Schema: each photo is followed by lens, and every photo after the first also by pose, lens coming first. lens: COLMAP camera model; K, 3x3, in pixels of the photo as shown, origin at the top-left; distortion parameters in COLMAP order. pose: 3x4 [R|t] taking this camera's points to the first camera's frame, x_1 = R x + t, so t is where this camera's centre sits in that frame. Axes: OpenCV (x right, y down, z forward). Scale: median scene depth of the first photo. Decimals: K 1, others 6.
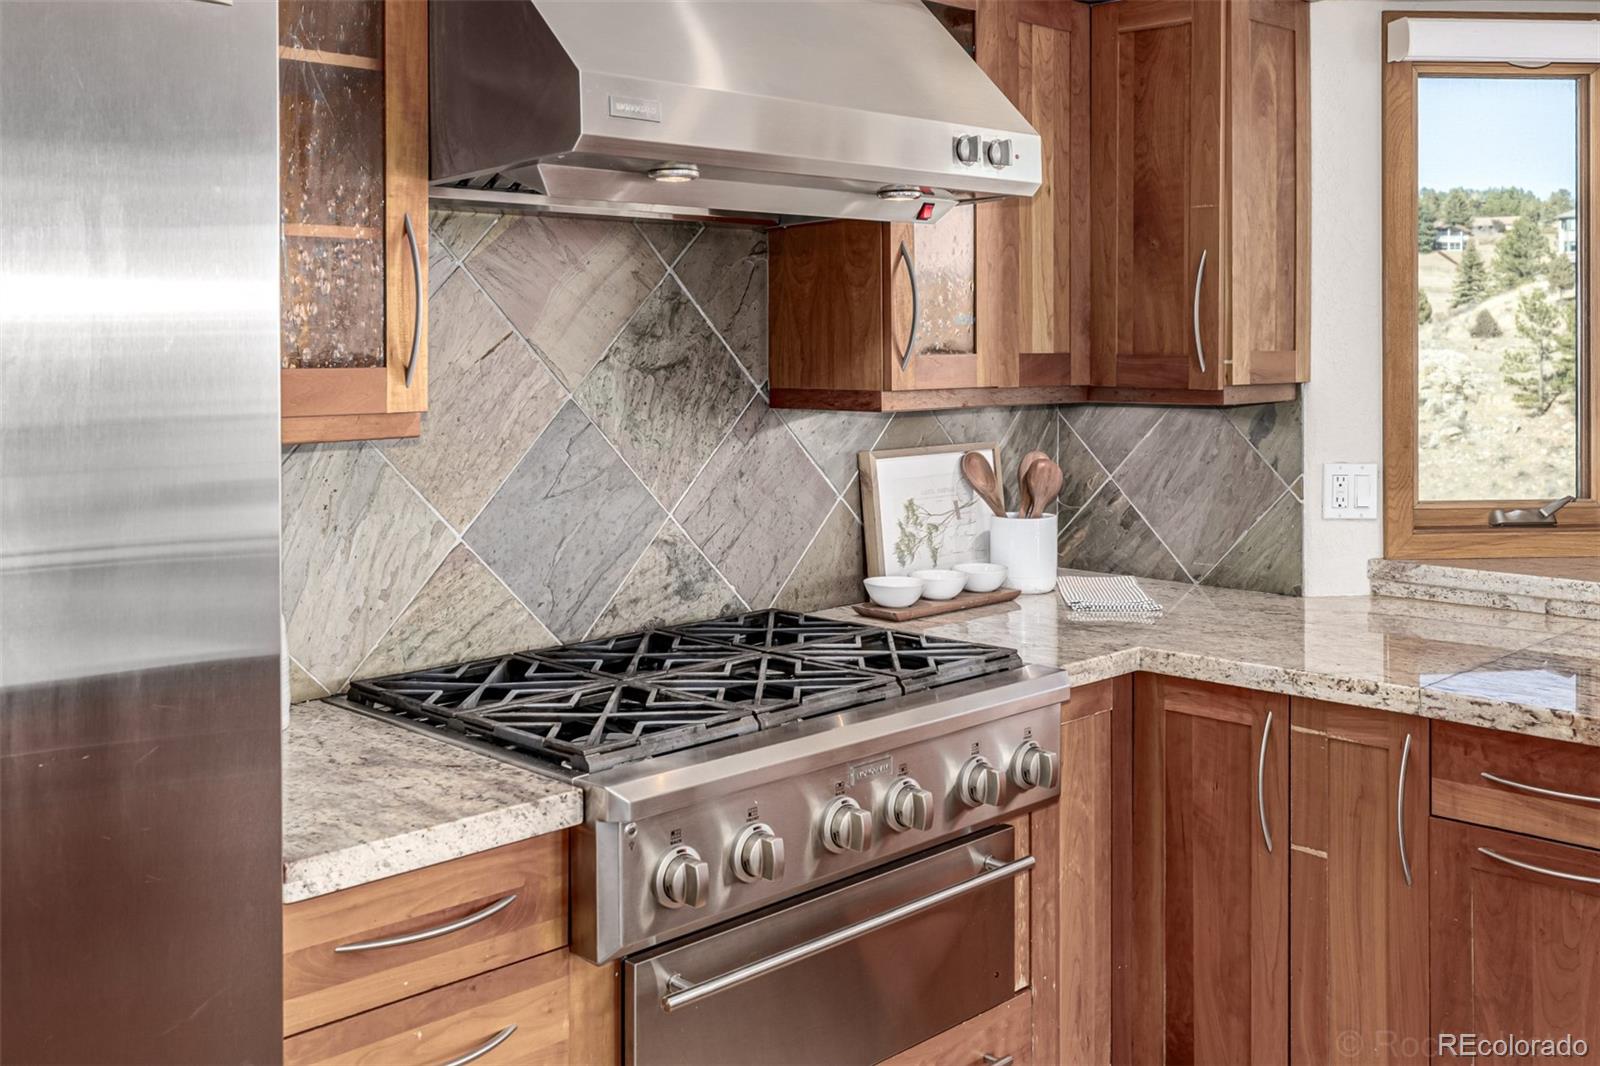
lens RADIAL K [[1562.5, 0, 787.5], [0, 1562.5, 377.0], [0, 0, 1]] dist [0.003581, 0.000000]
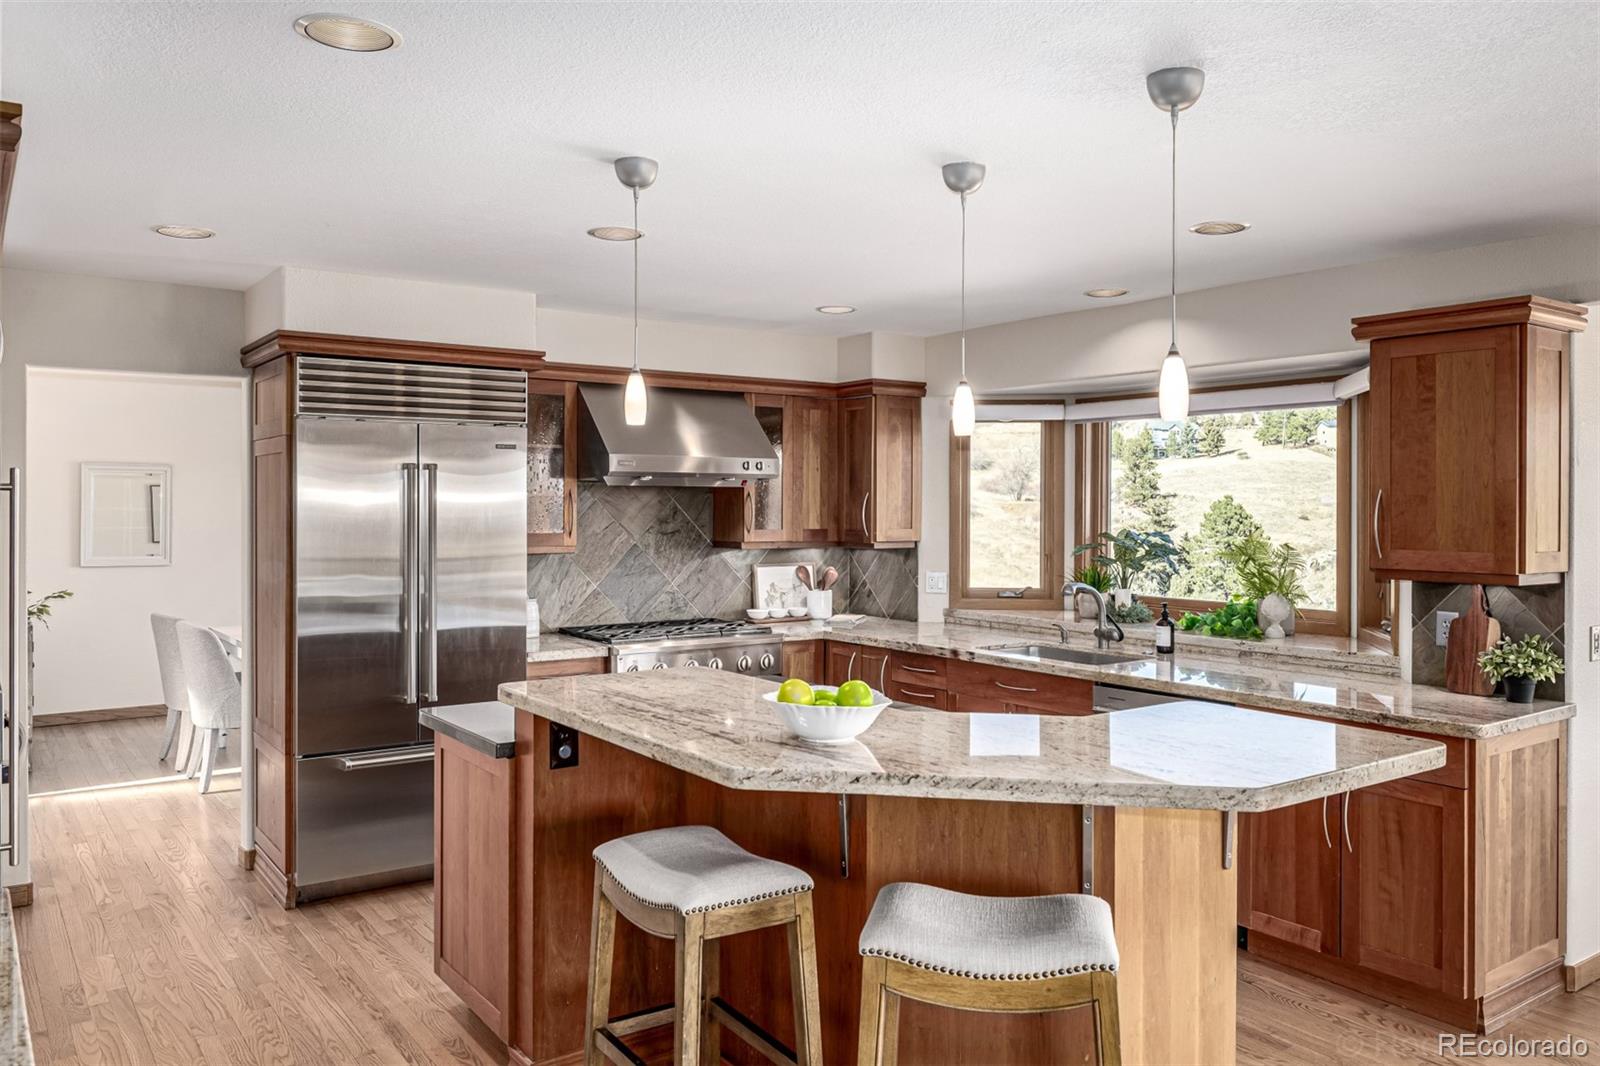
lens RADIAL K [[1191.5, 0, 799.0], [0, 1191.5, 520.9], [0, 0, 1]] dist [0.002507, 0.005221]
pose [[0.986274, 0.008486, -0.164901, 0.481725], [-0.010528, 0.999878, -0.011513, -0.005091], [0.164783, 0.013091, 0.986243, -1.063893]]
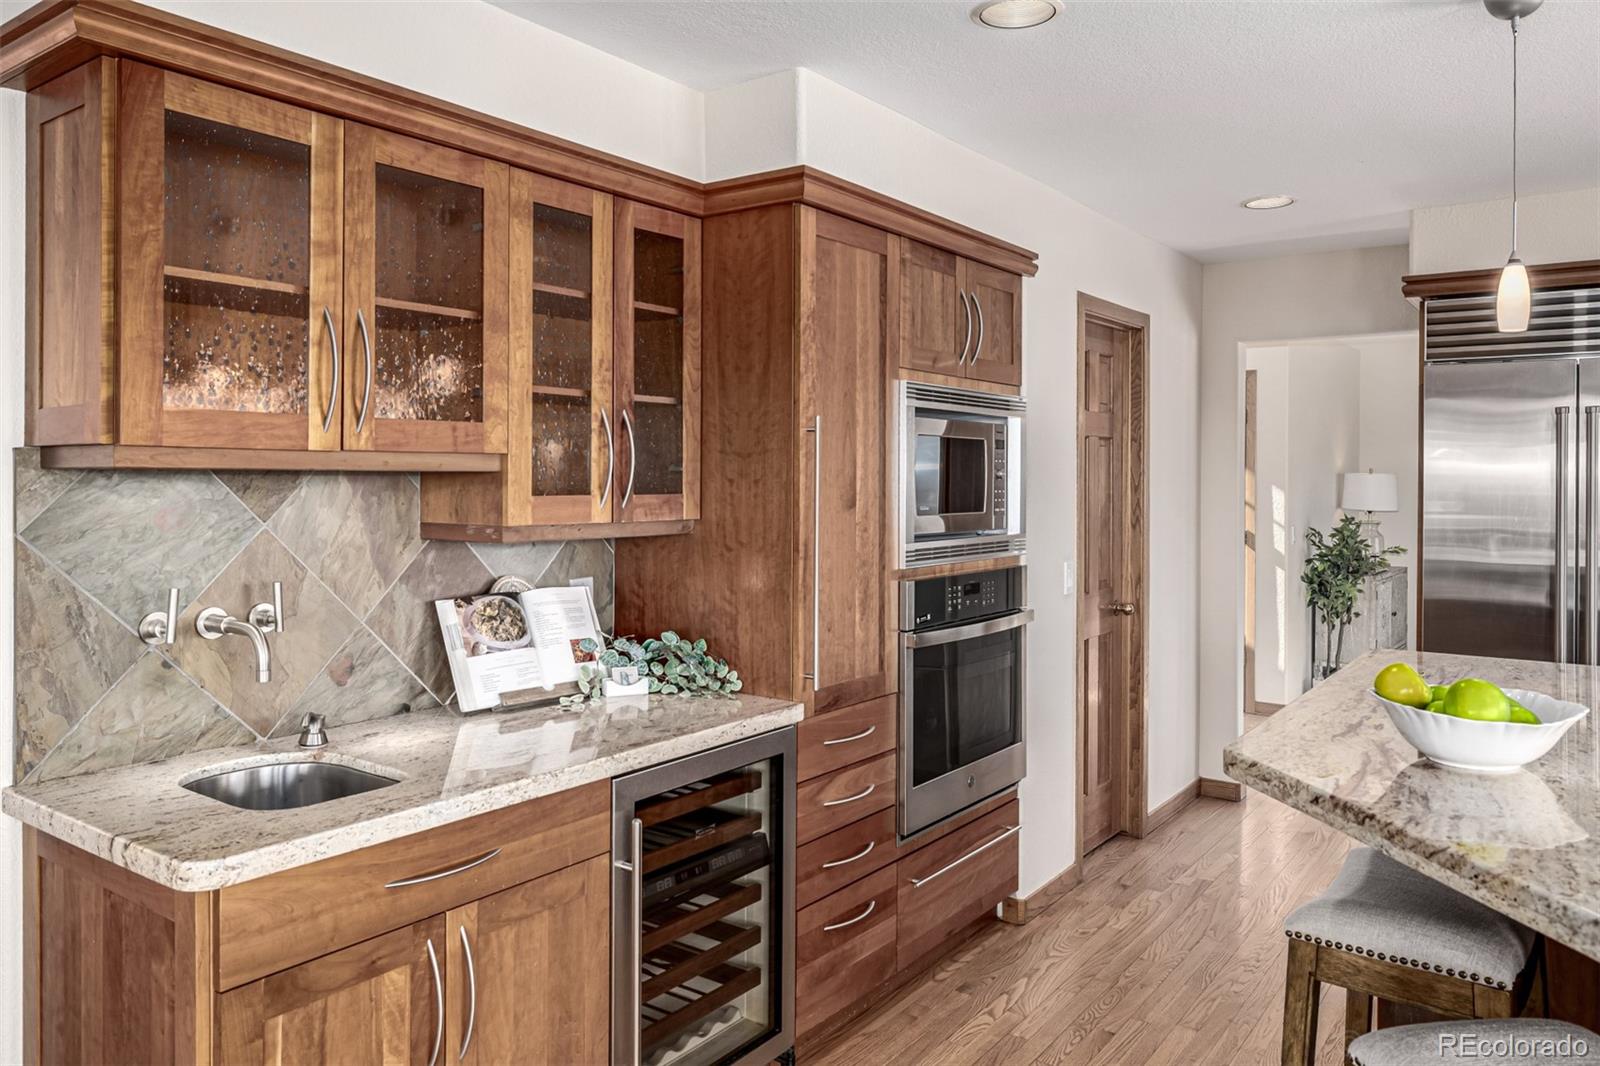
lens RADIAL K [[1133.3, 0, 798.6], [0, 1133.3, 477.3], [0, 0, 1]] dist [-0.006494, -0.000274]
pose [[0.155675, 0.005276, -0.987794, 0.837911], [-0.031369, 0.999508, 0.000395, 0.010522], [0.987310, 0.030925, 0.155764, -0.649573]]
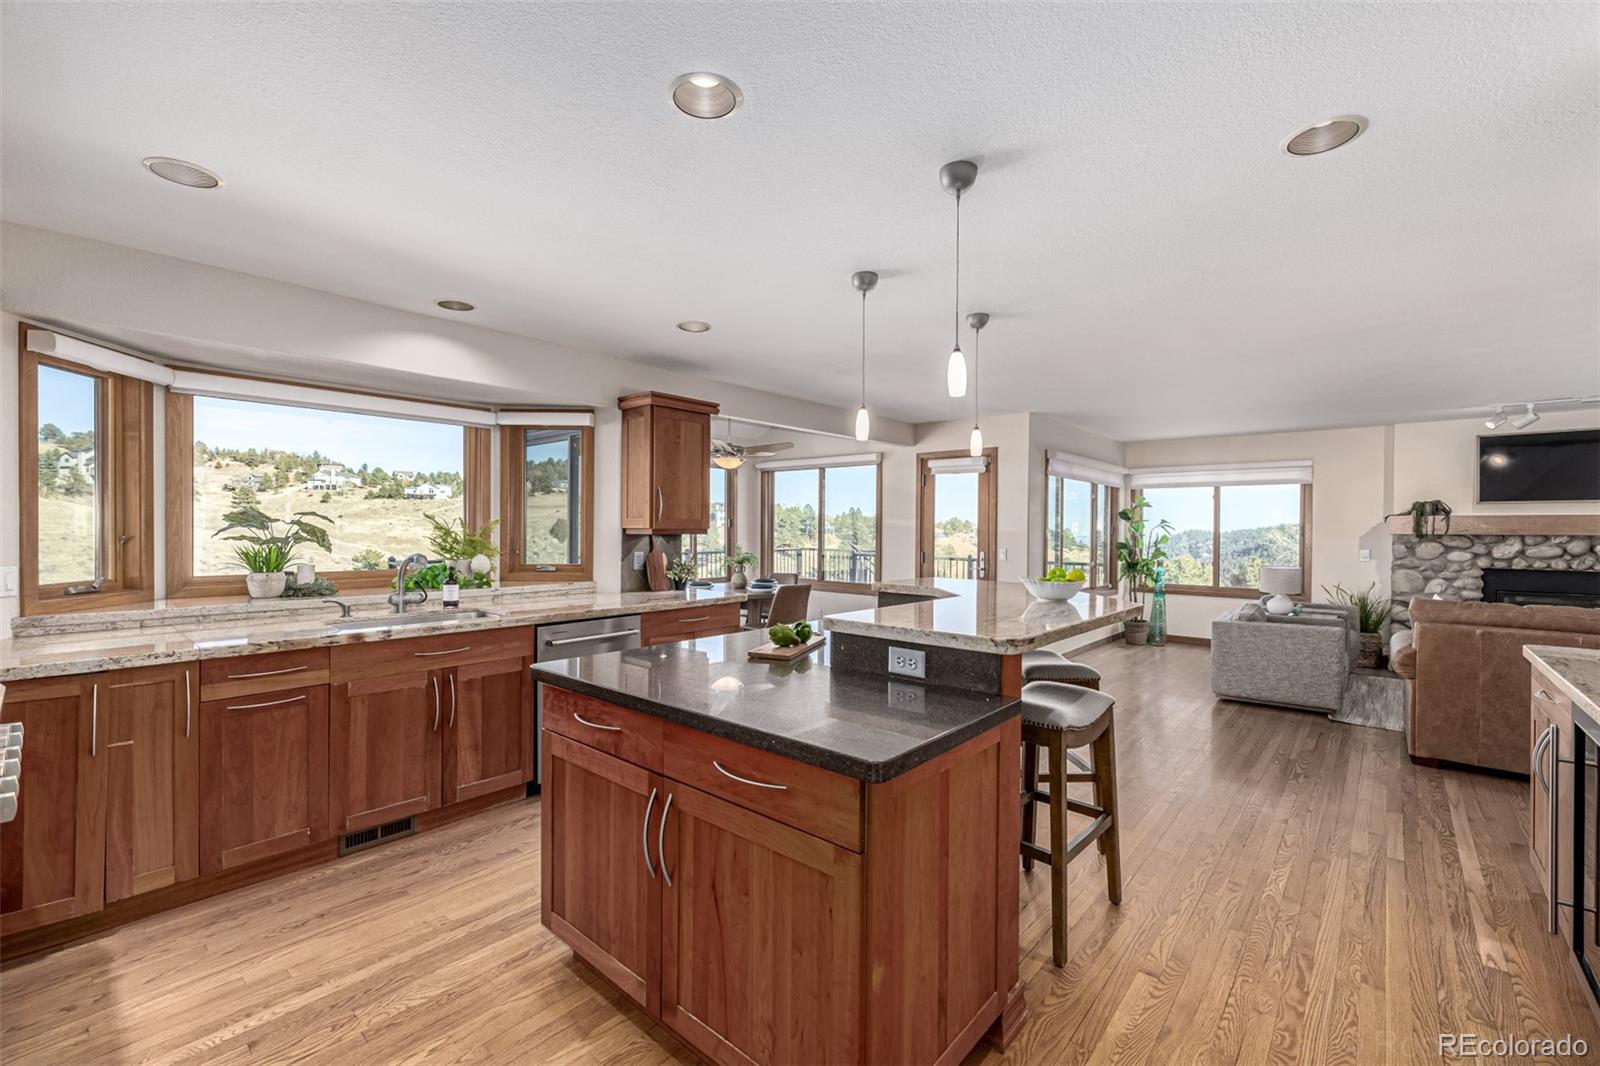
lens RADIAL K [[668.8, 0, 797.5], [0, 668.8, 531.9], [0, 0, 1]] dist [0.000400, 0.000008]
pose [[-0.073786, -0.003482, 0.997268, -0.495982], [0.019580, 0.999796, 0.004940, 0.031489], [-0.997082, 0.019891, -0.073702, 0.147034]]
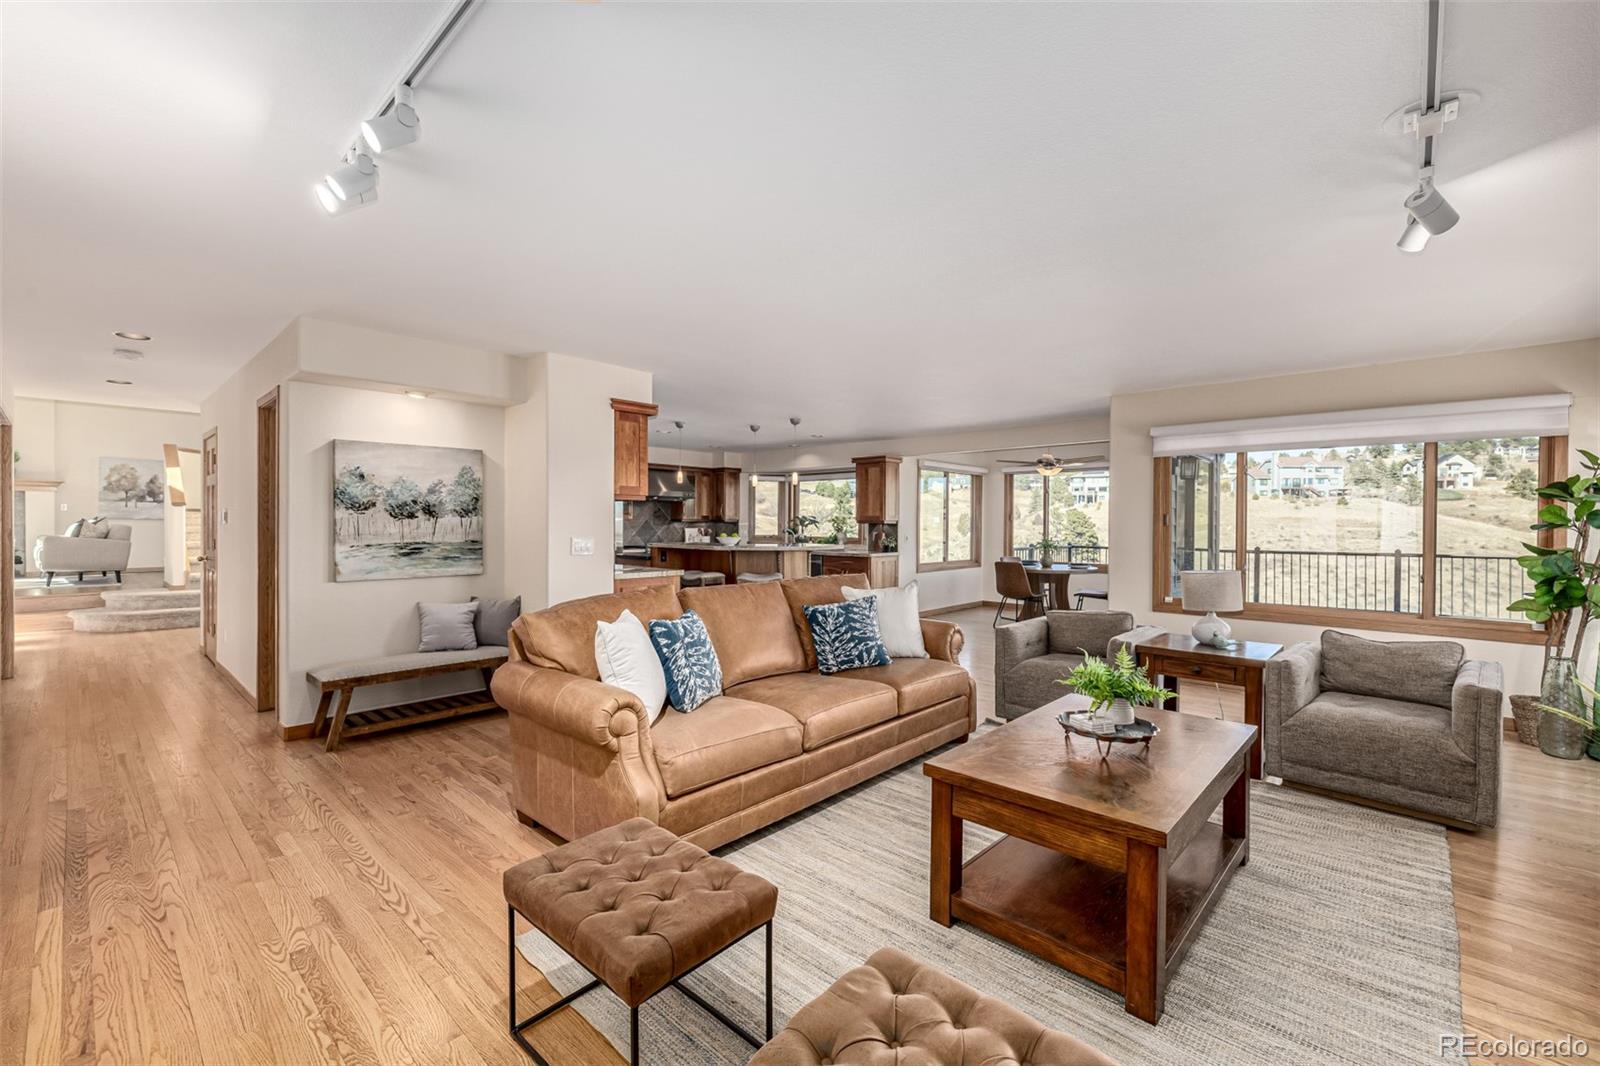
lens RADIAL K [[668.8, 0, 795.8], [0, 668.8, 524.2], [0, 0, 1]] dist [0.000400, 0.000008]
pose [[0.999088, 0.007451, 0.042045, 0.500975], [-0.006434, 0.999684, -0.024287, 0.115205], [-0.042213, 0.023995, 0.998820, -2.604871]]
